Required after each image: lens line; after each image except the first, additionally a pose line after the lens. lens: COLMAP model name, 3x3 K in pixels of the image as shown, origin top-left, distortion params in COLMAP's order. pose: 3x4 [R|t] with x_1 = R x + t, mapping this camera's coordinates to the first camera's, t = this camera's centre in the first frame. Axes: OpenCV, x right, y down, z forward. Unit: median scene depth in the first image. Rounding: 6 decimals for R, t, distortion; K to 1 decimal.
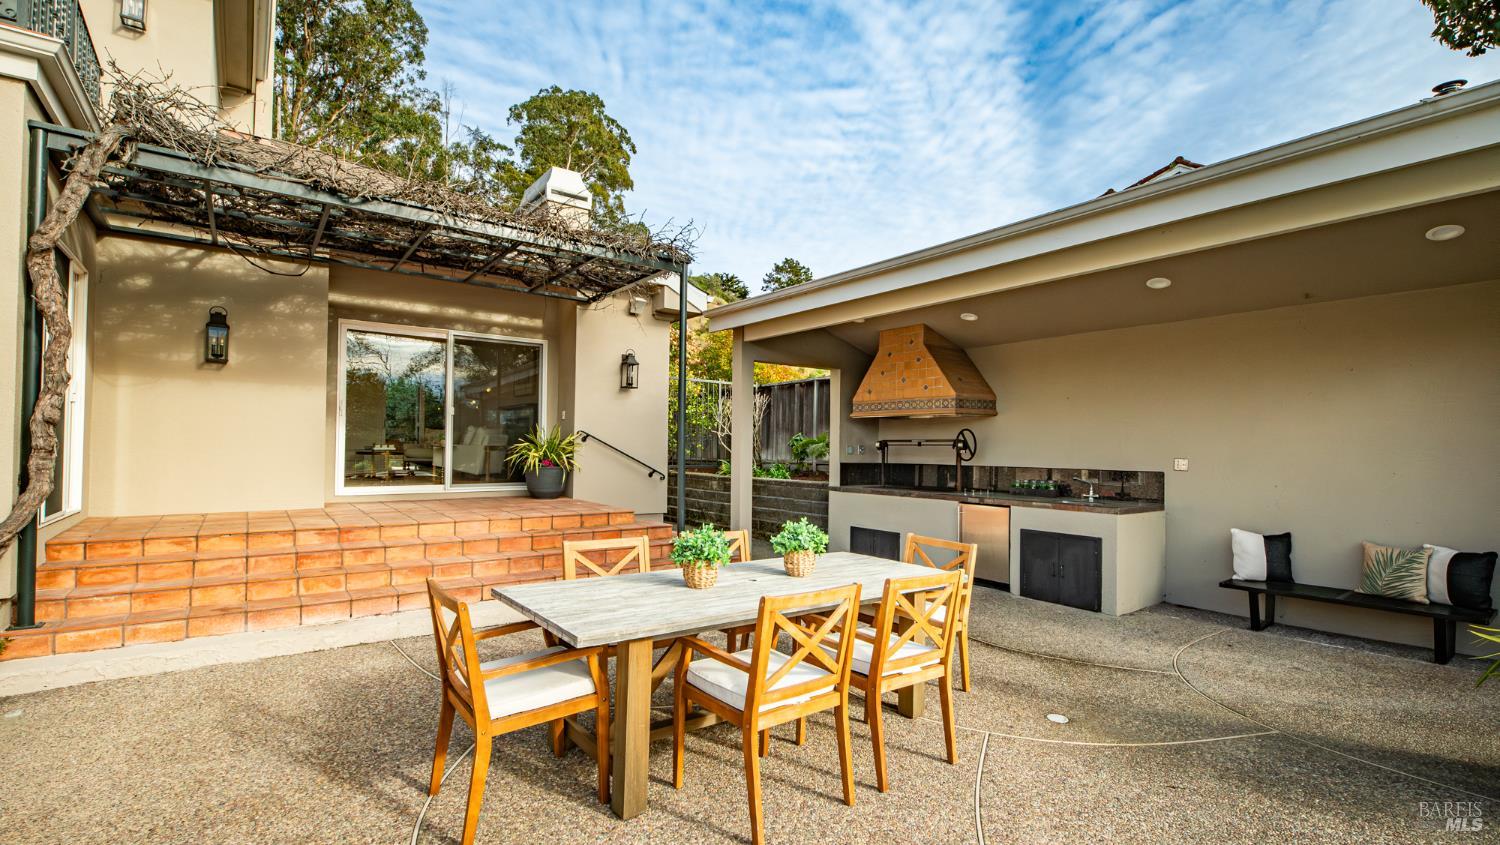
lens RADIAL K [[673.0, 0, 745.0], [0, 673.0, 436.2], [0, 0, 1]] dist [0.001916, -0.000093]
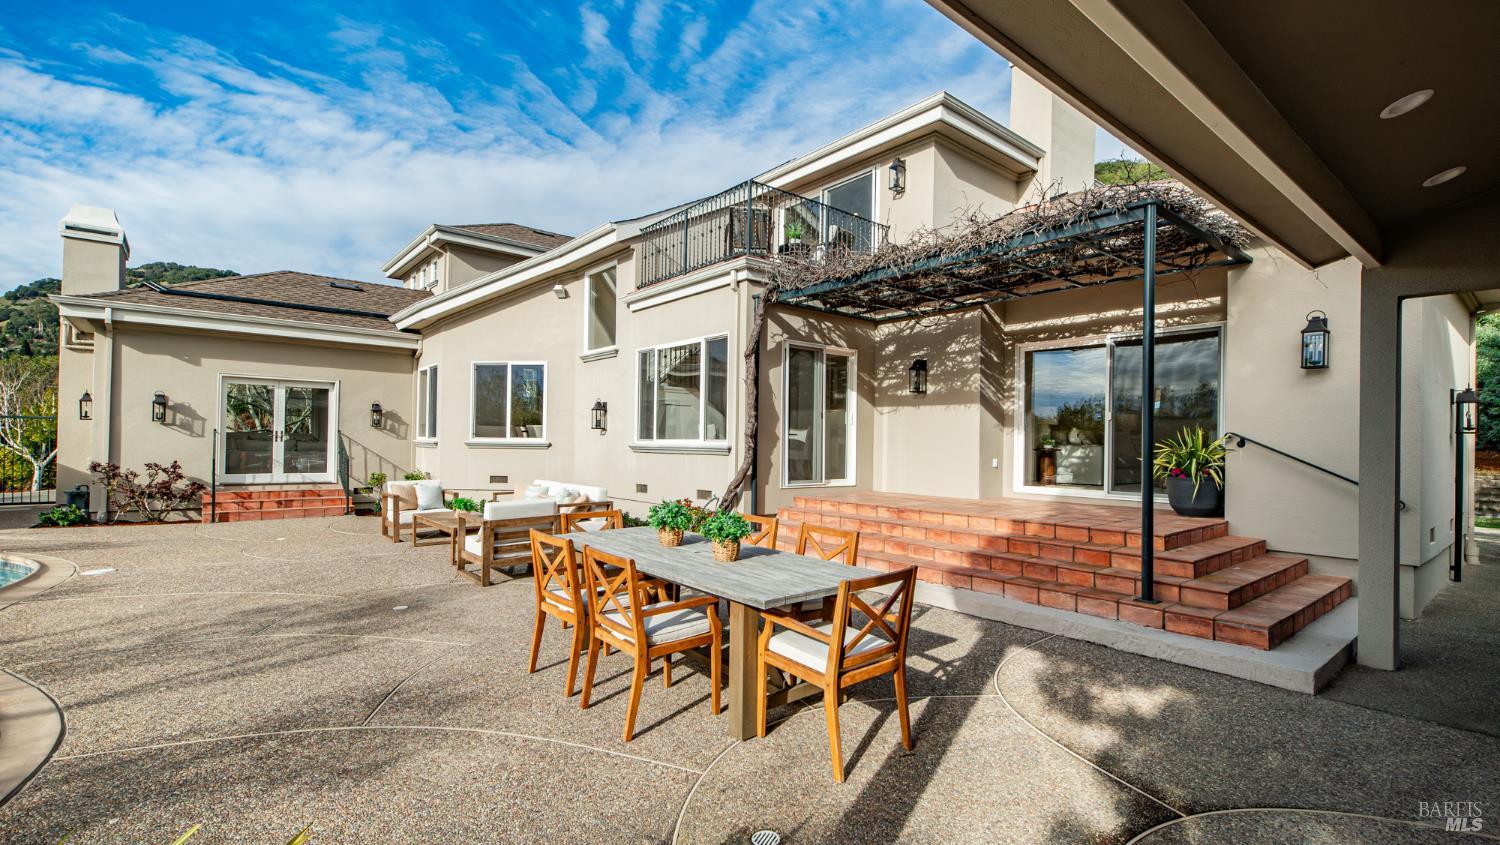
lens RADIAL K [[673.0, 0, 745.0], [0, 673.0, 436.2], [0, 0, 1]] dist [0.001916, -0.000093]
pose [[0.054120, -0.019364, -0.998347, 0.551775], [0.006520, 0.999797, -0.019038, 0.008263], [0.998513, -0.005479, 0.054236, 0.448105]]
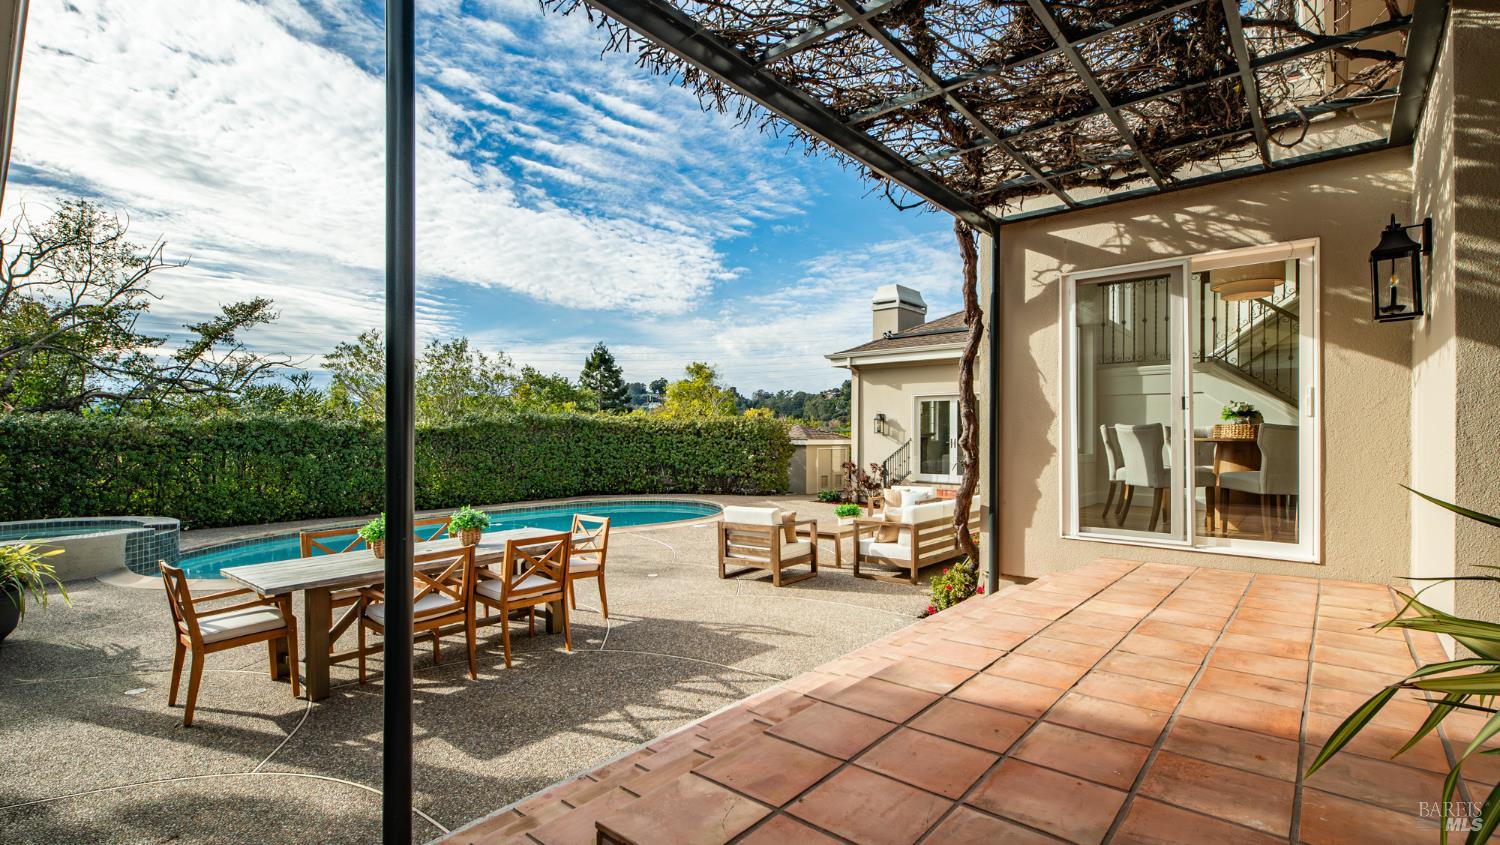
lens RADIAL K [[673.0, 0, 745.0], [0, 673.0, 436.2], [0, 0, 1]] dist [0.001916, -0.000093]
pose [[-0.975715, -0.013243, -0.218645, -0.145732], [-0.009065, 0.999757, -0.020101, -0.006604], [0.218858, -0.017631, -0.975597, 1.138858]]
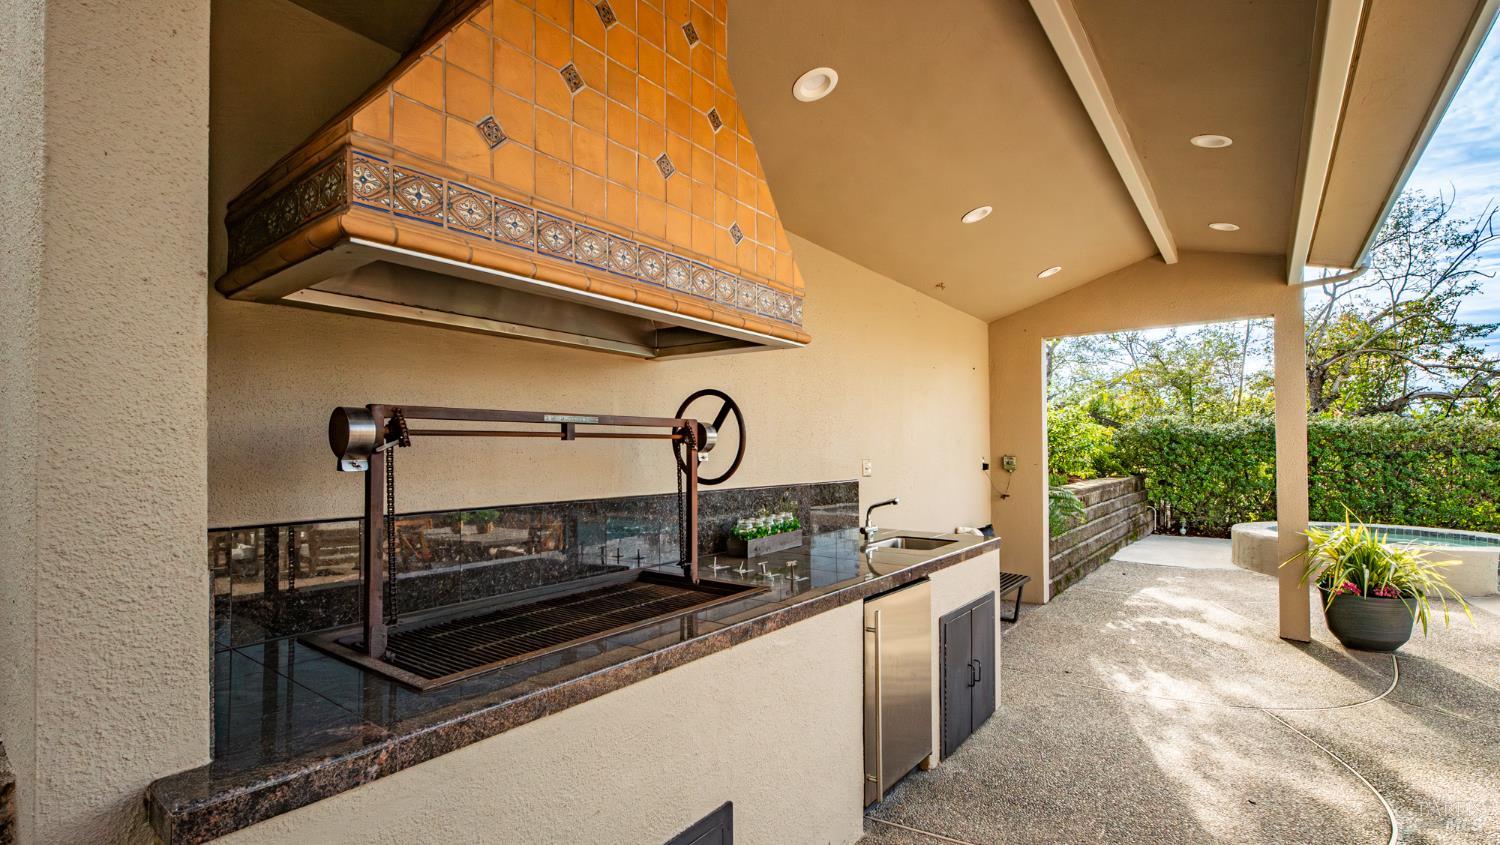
lens RADIAL K [[673.0, 0, 745.0], [0, 673.0, 436.2], [0, 0, 1]] dist [0.001916, -0.000093]
pose [[-0.271296, 0.004609, 0.962485, -0.003579], [-0.022320, 0.999690, -0.011078, 0.015716], [-0.962237, -0.024488, -0.271109, 1.054167]]
